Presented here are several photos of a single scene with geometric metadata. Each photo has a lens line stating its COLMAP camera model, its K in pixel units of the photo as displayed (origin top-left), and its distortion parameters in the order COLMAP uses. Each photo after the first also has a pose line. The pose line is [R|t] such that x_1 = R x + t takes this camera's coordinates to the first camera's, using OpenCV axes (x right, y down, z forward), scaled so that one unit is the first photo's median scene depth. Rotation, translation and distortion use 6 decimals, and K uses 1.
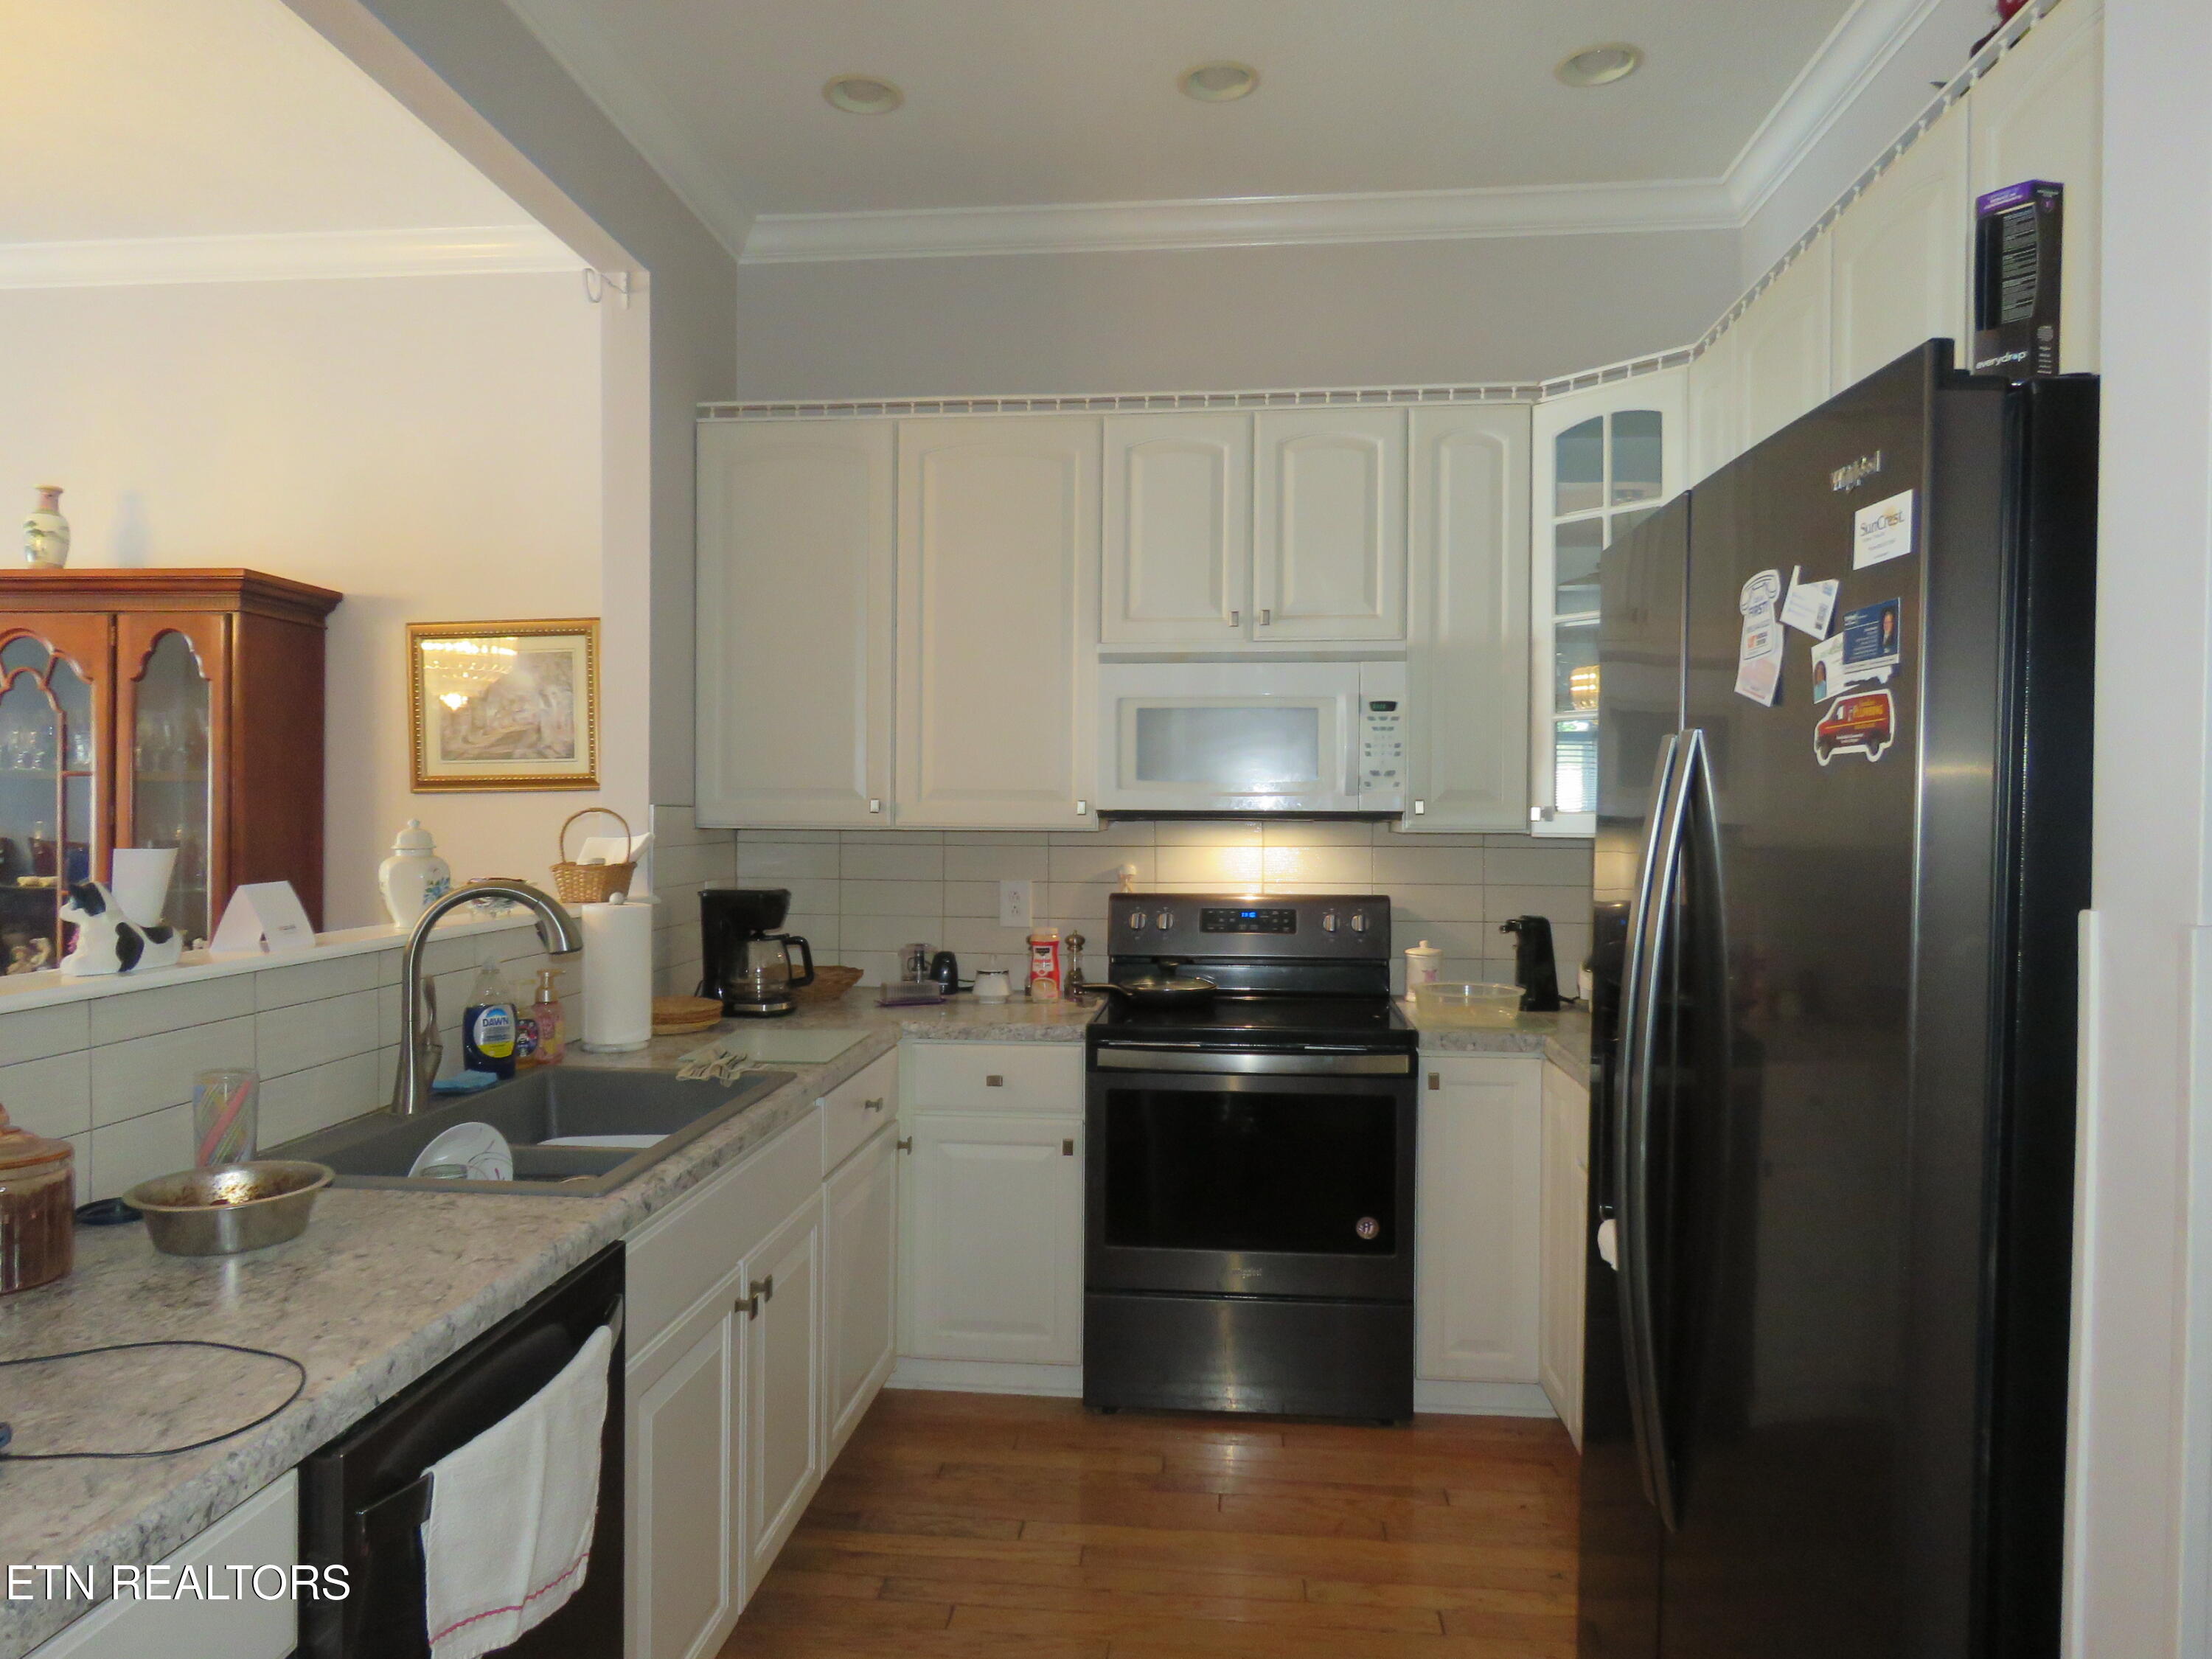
lens RADIAL K [[1408.8, 0, 1099.6], [0, 1408.8, 832.3], [0, 0, 1]] dist [-0.006420, -0.002883]
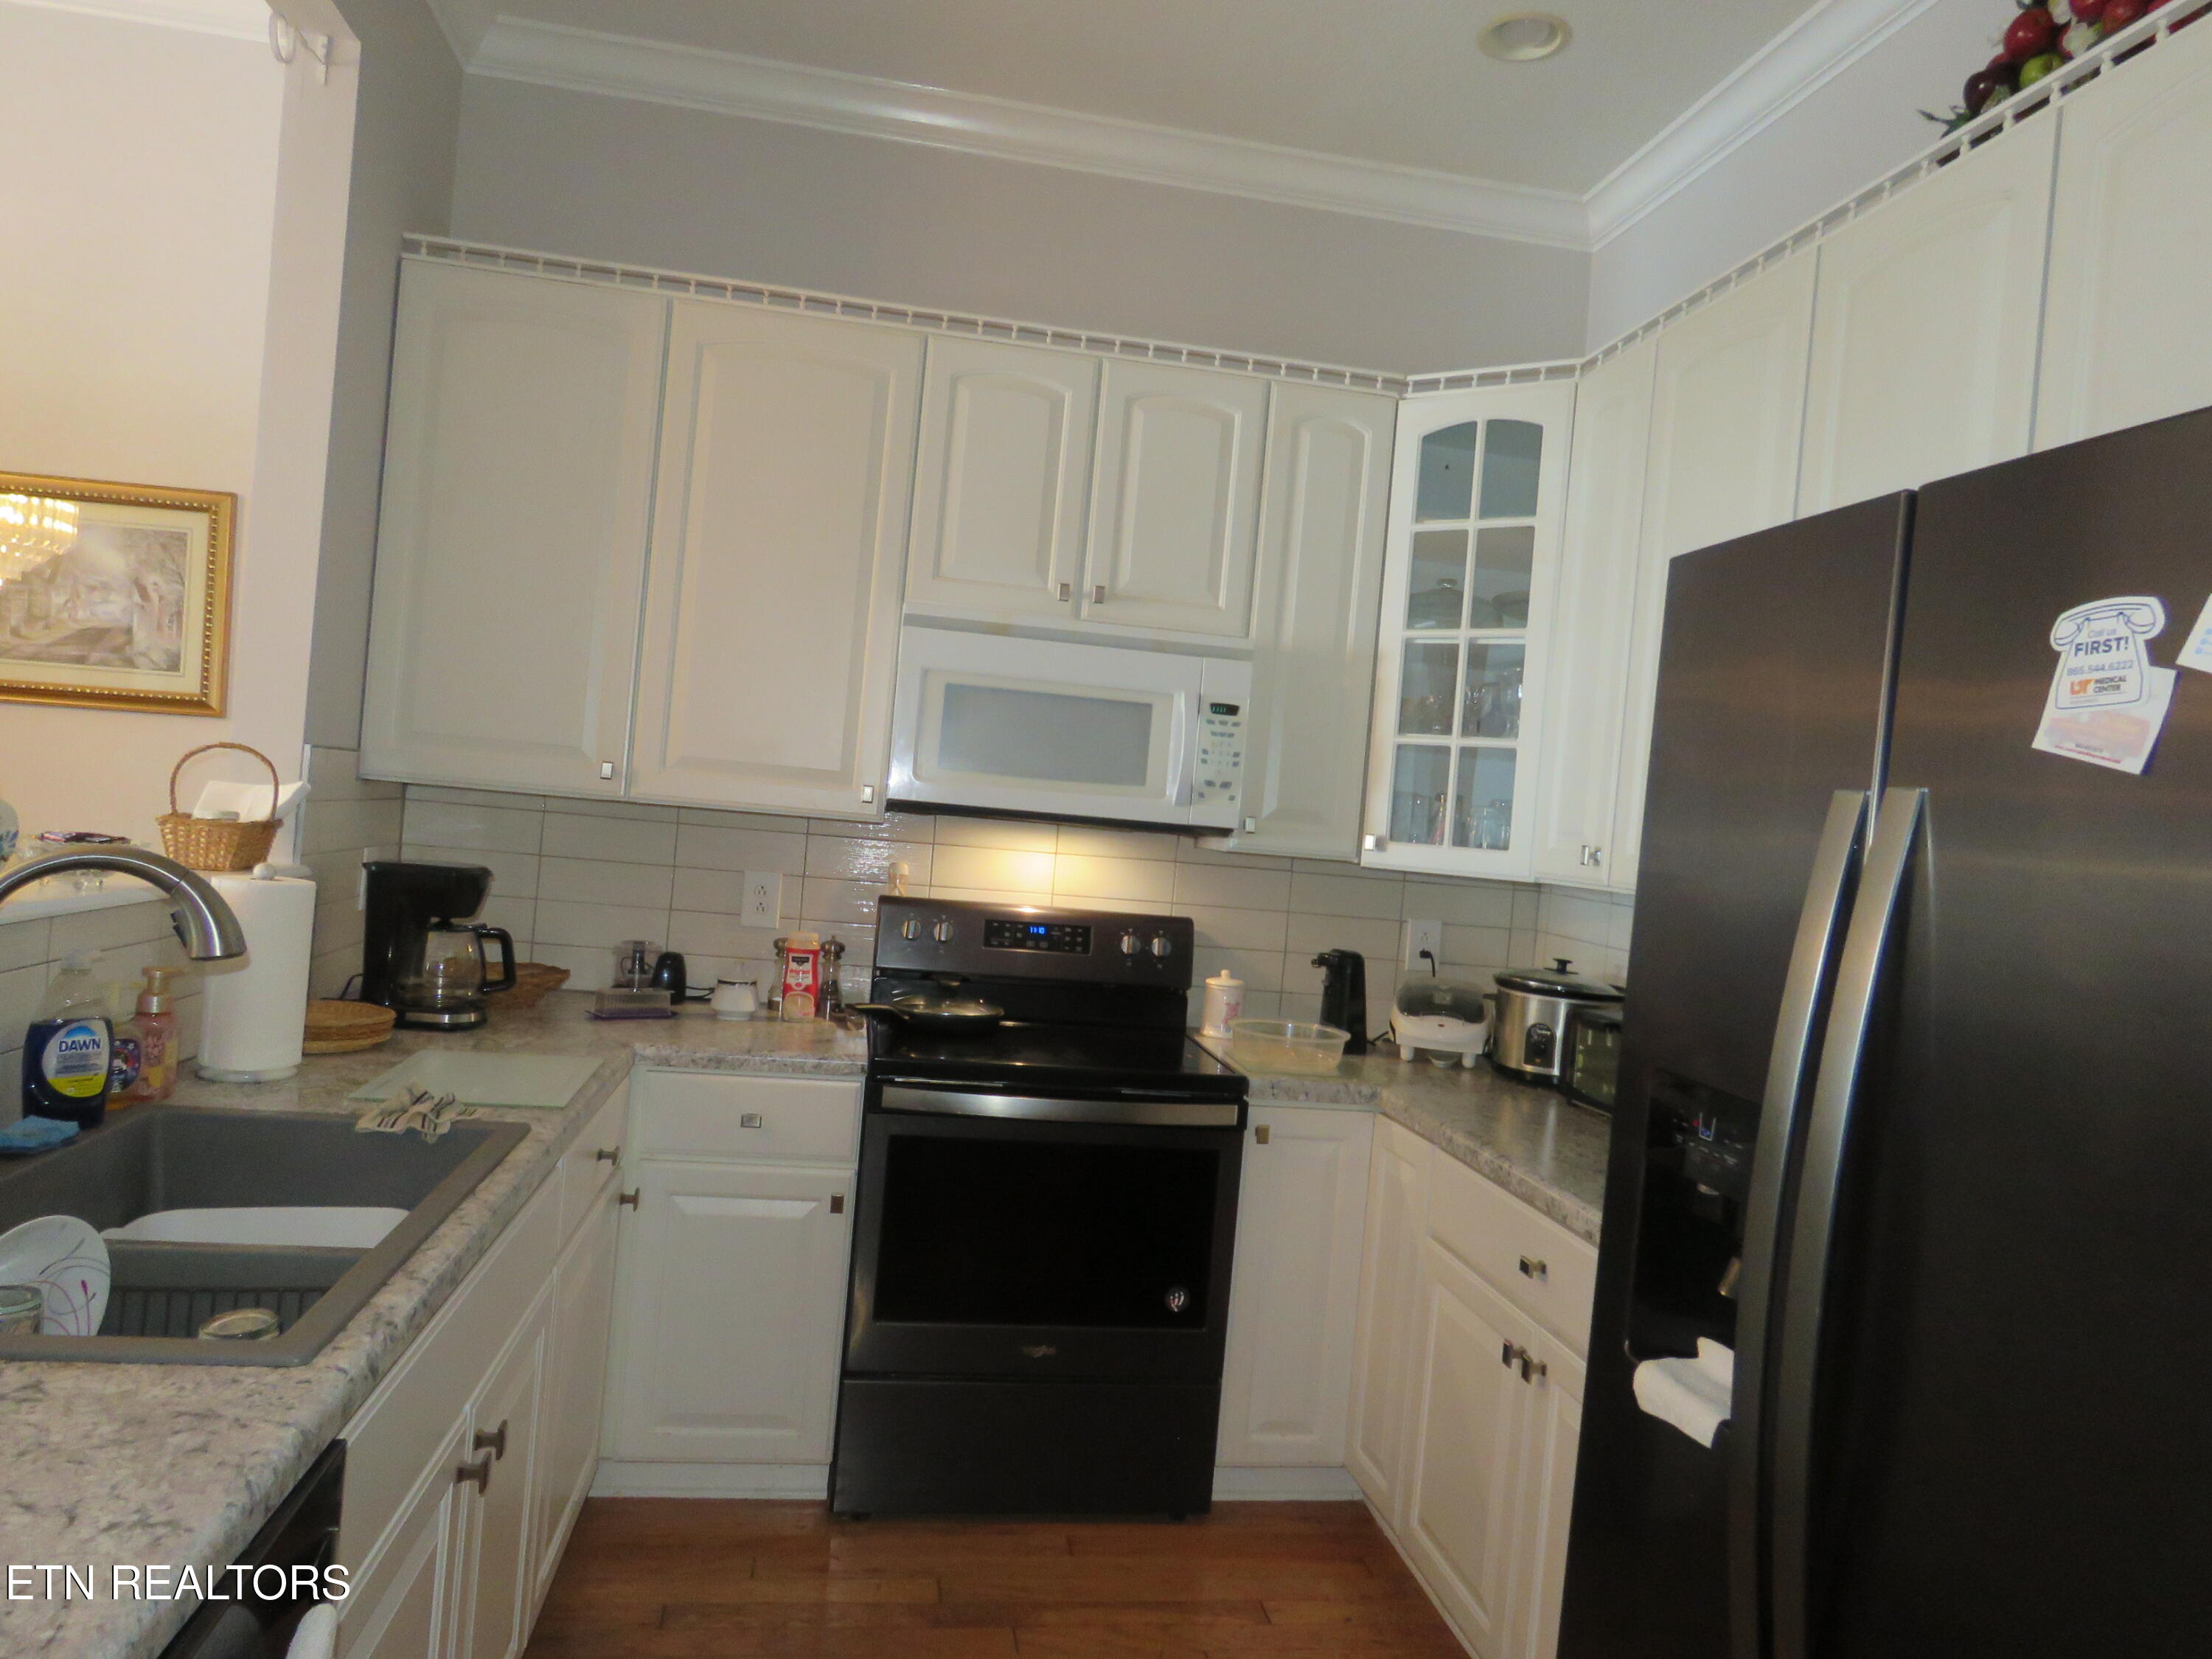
lens RADIAL K [[1408.8, 0, 1099.6], [0, 1408.8, 832.3], [0, 0, 1]] dist [-0.006420, -0.002883]
pose [[0.962105, 0.075336, 0.262067, -0.101857], [-0.077903, 0.996961, -0.000598, -0.005229], [-0.261316, -0.019841, 0.965049, 0.157249]]
